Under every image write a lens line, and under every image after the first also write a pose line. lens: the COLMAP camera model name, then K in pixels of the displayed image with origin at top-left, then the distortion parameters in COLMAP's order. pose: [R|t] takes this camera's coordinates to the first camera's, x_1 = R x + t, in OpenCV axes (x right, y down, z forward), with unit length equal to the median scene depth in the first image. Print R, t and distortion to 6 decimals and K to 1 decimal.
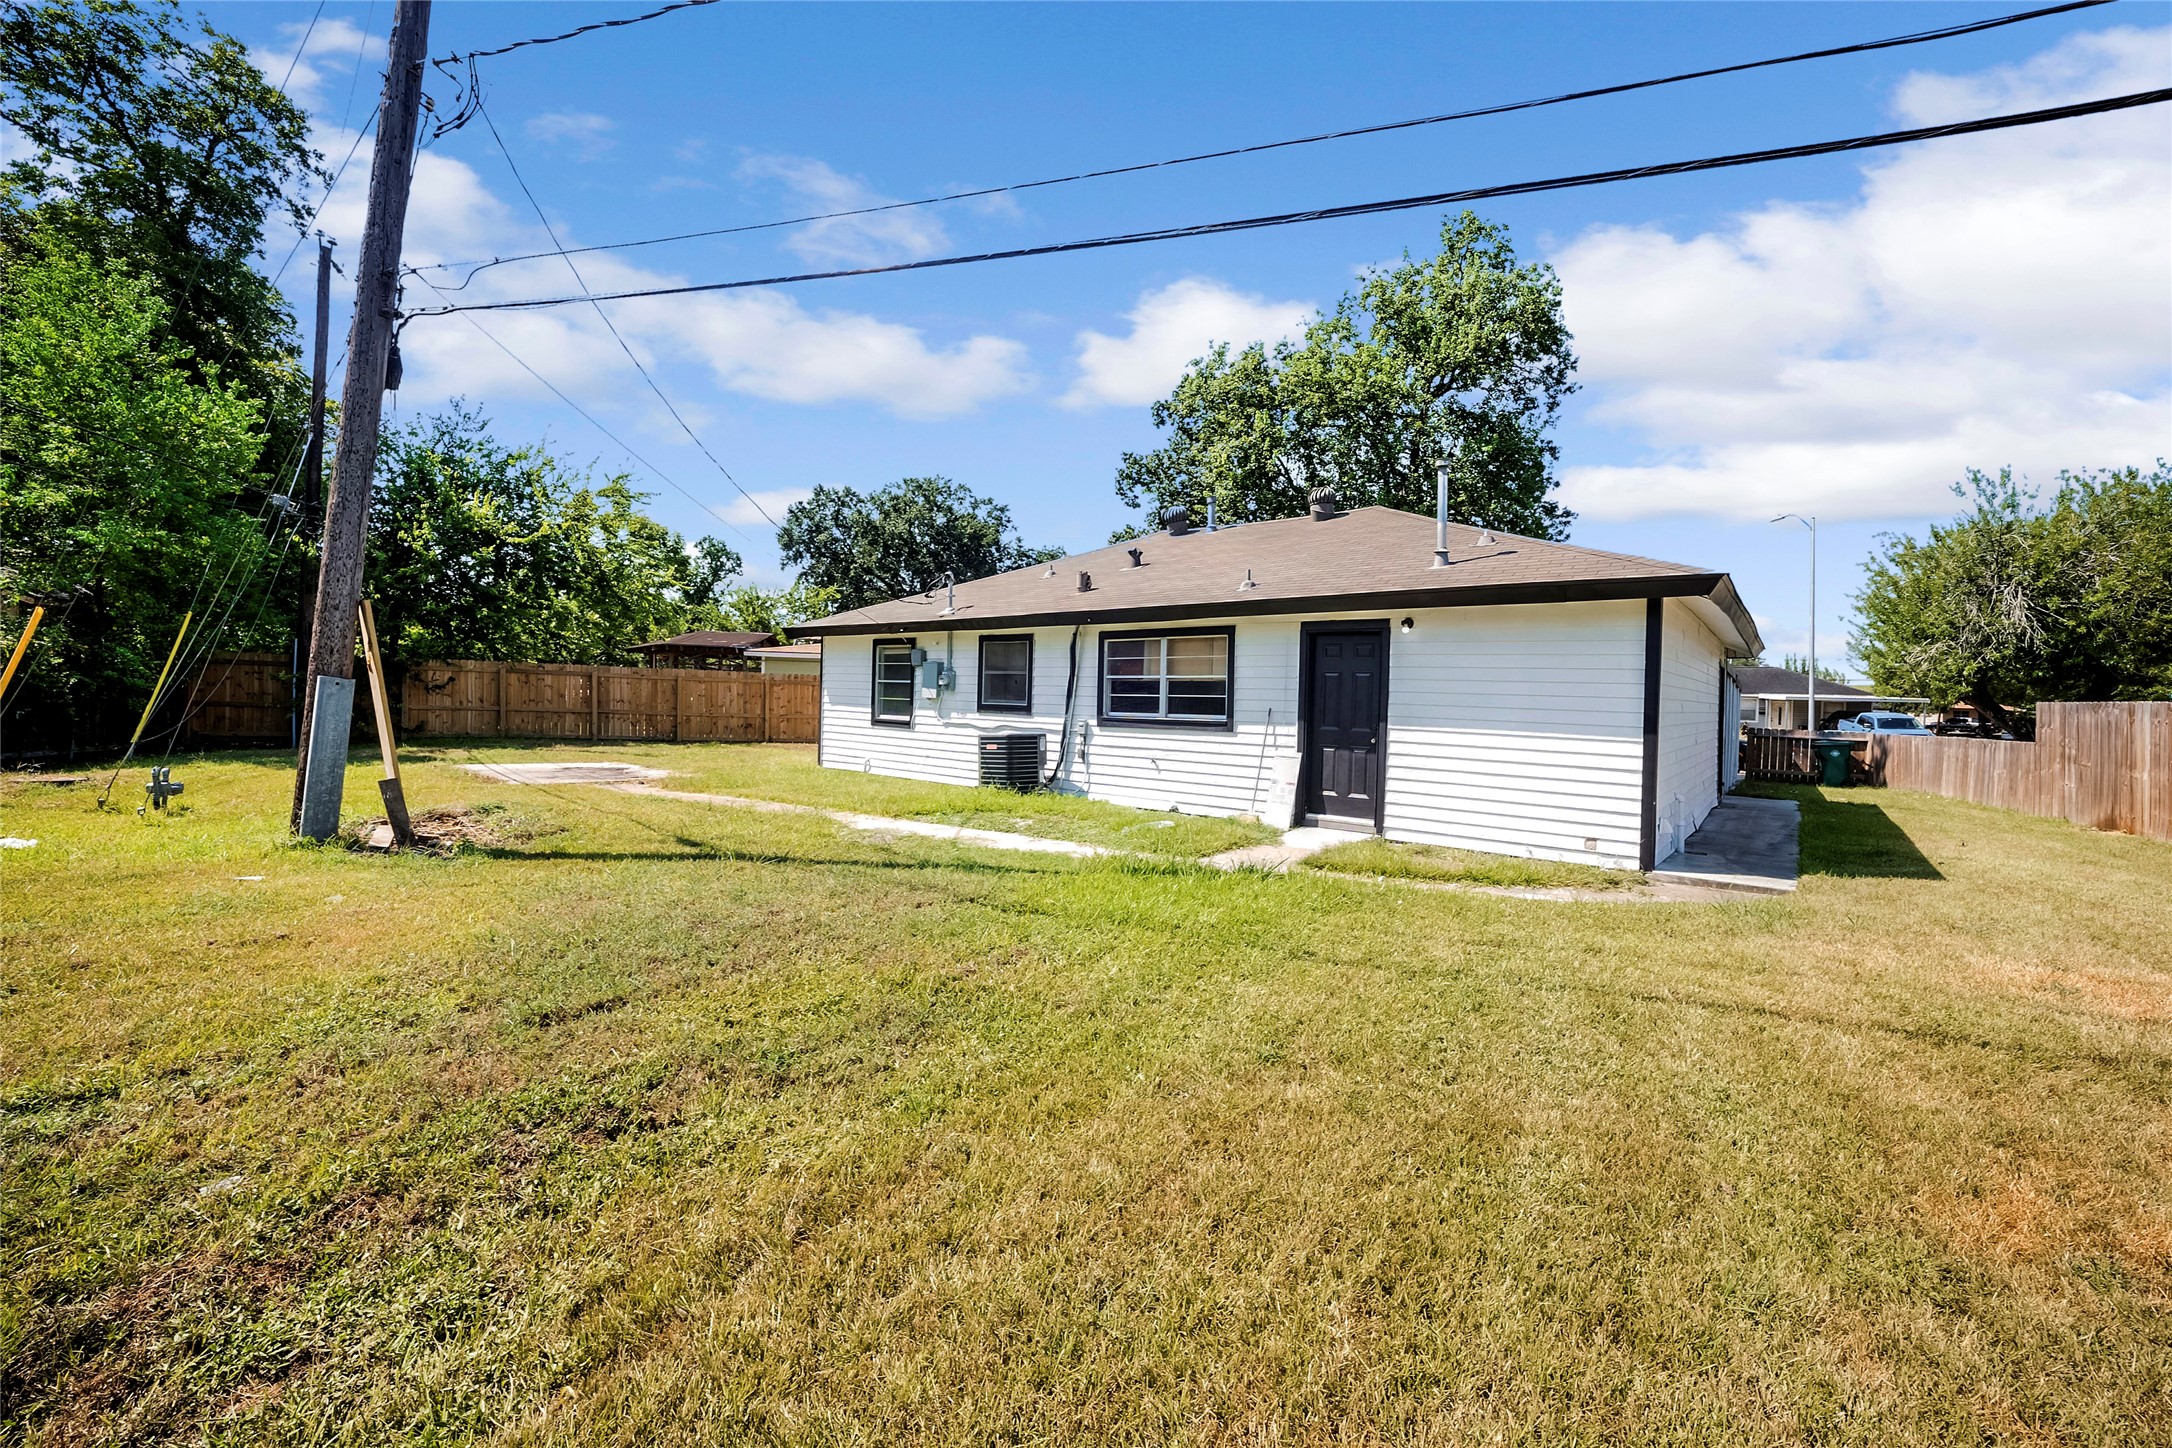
lens RADIAL K [[848.2, 0, 1086.0], [0, 848.2, 675.9], [0, 0, 1]] dist [-0.021025, 0.006748]
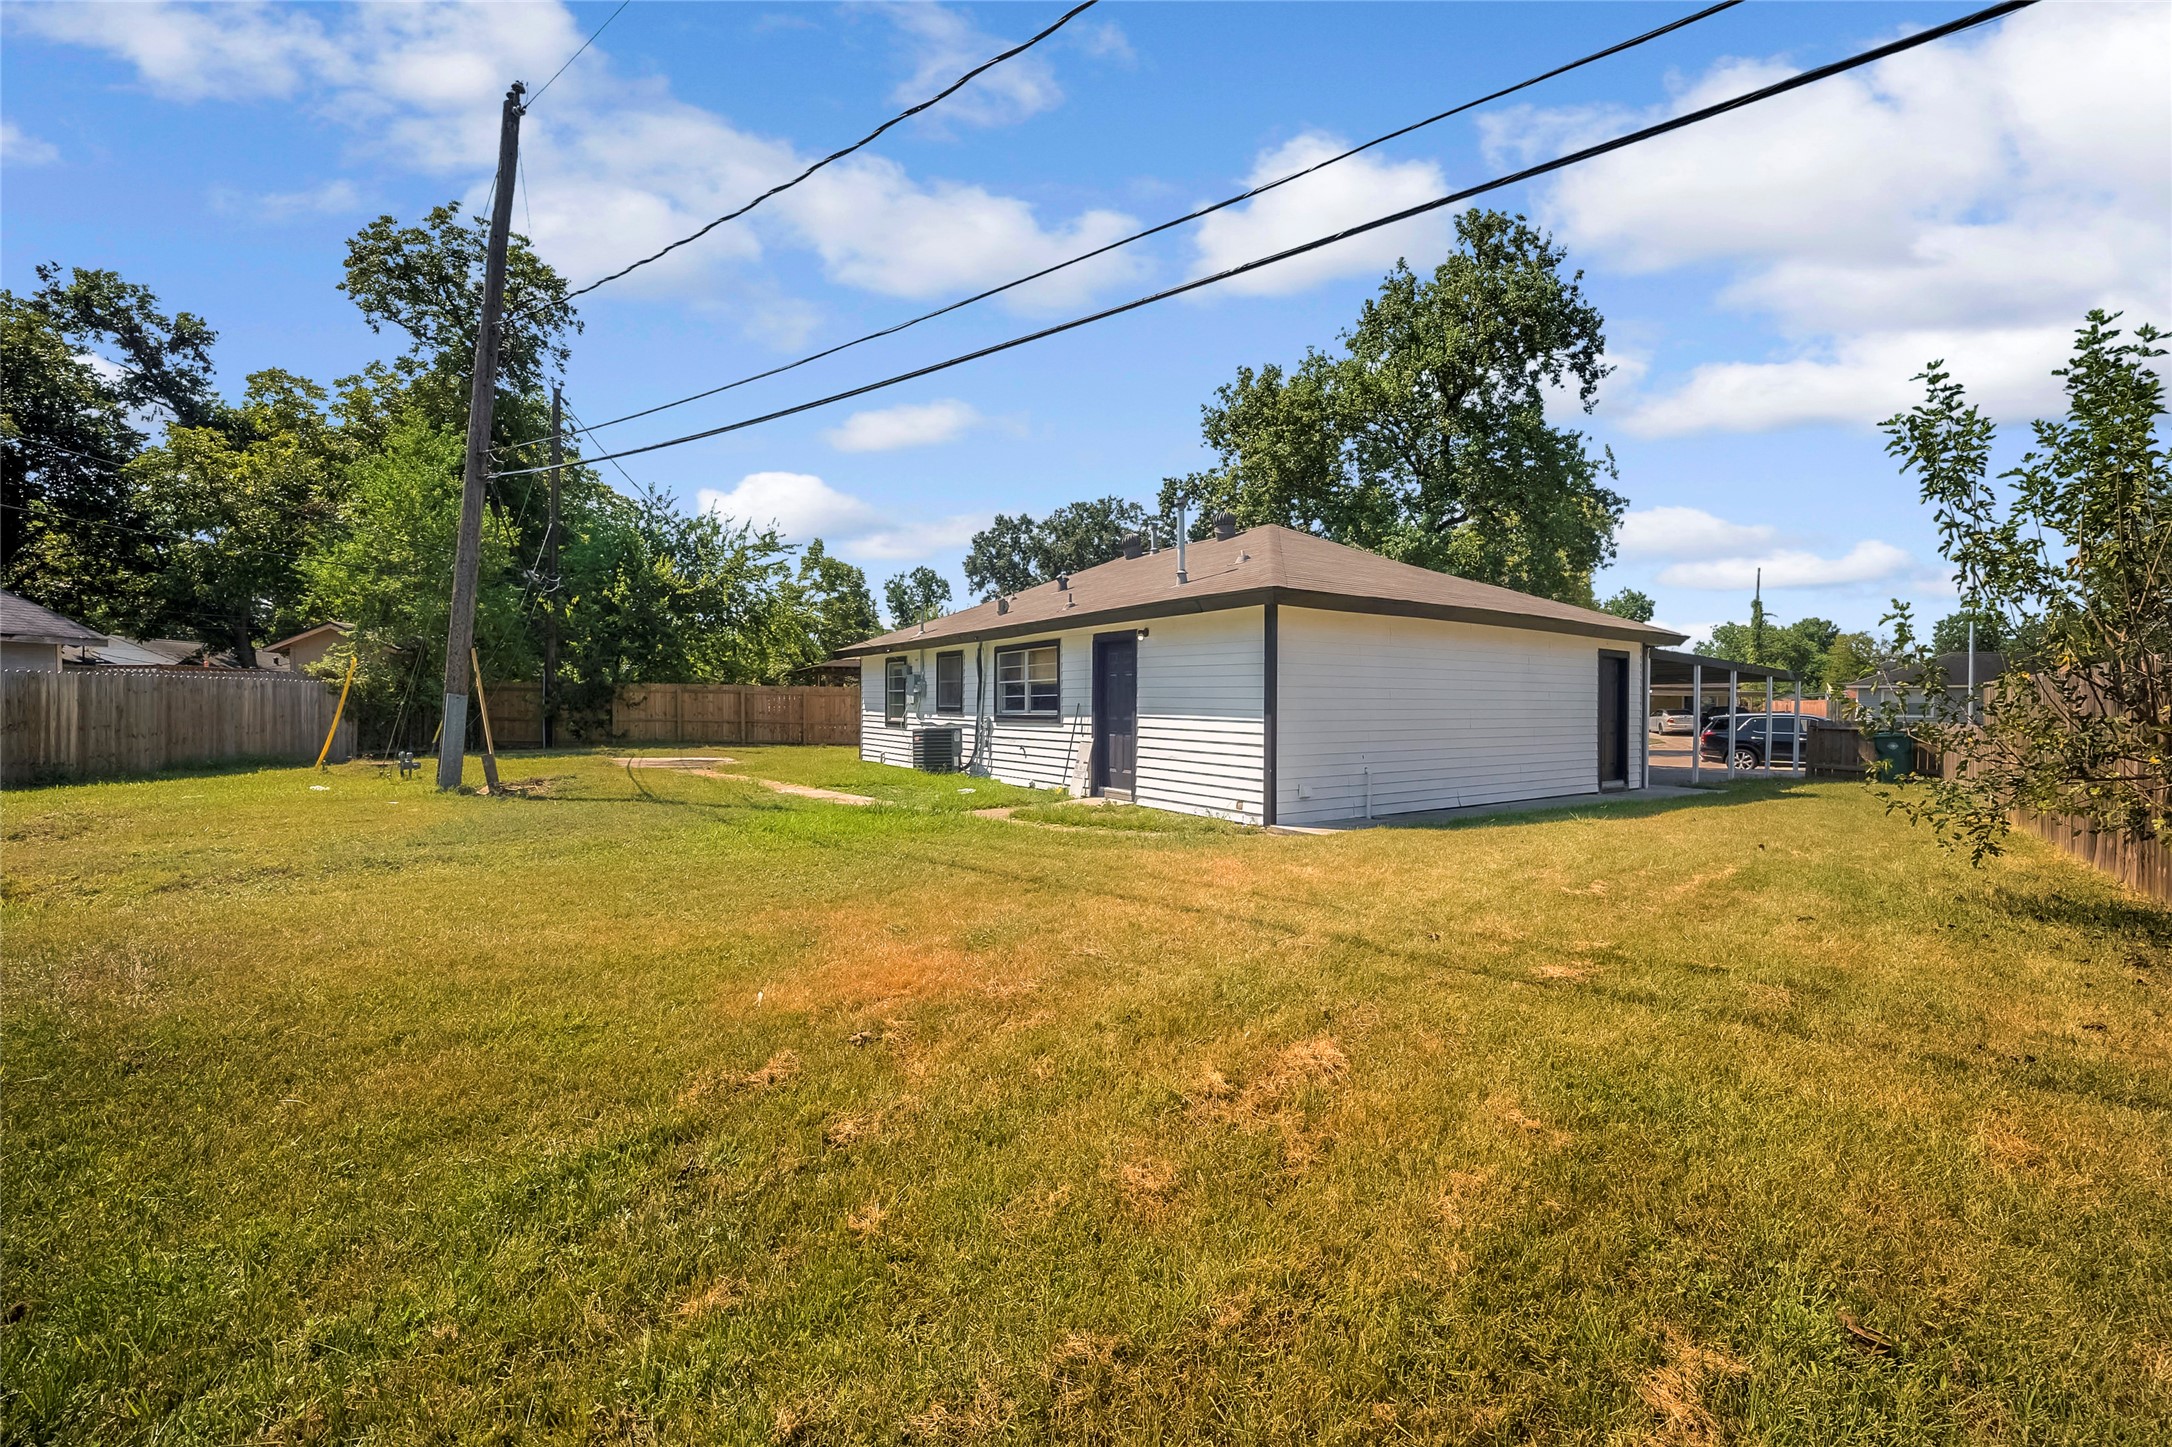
lens RADIAL K [[888.0, 0, 1117.6], [0, 888.0, 683.3], [0, 0, 1]] dist [-0.016761, 0.000319]
pose [[0.960640, -0.026936, -0.276487, 0.546192], [0.025534, 0.999636, -0.008670, 0.018076], [0.276620, 0.001269, 0.960979, -0.216213]]
